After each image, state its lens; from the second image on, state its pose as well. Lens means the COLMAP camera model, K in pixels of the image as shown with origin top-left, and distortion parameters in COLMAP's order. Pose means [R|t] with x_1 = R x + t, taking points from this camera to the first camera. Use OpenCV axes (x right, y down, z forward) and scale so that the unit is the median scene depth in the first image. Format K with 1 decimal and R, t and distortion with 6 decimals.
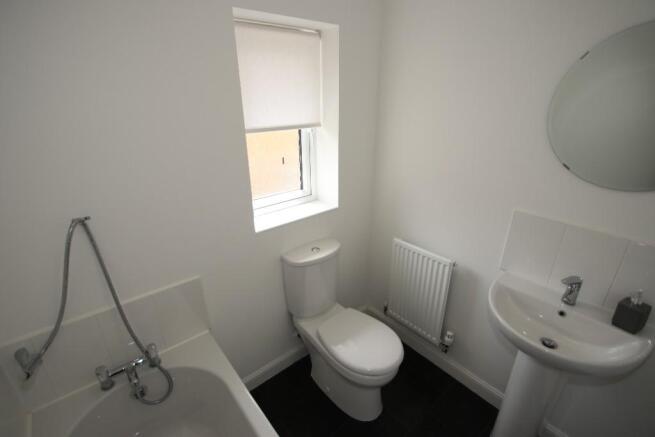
lens RADIAL K [[308.8, 0, 326.6], [0, 308.8, 222.4], [0, 0, 1]] dist [0.000252, -0.000646]
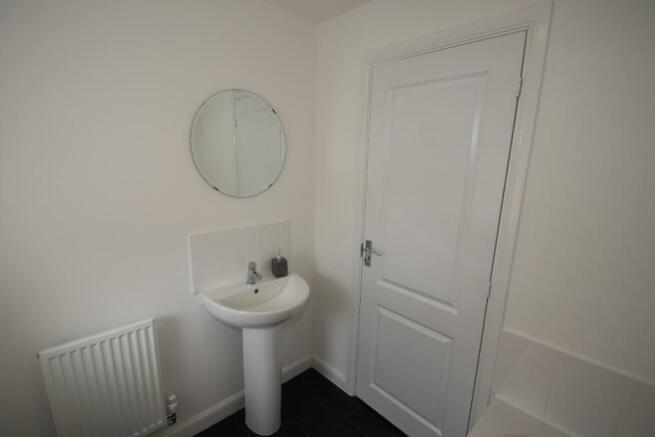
lens RADIAL K [[308.8, 0, 326.6], [0, 308.8, 222.4], [0, 0, 1]] dist [0.000252, -0.000646]
pose [[-0.055736, -0.208106, 0.976517, -0.406700], [0.365265, 0.905990, 0.213924, -0.122216], [-0.929233, 0.368611, 0.025518, 0.451362]]
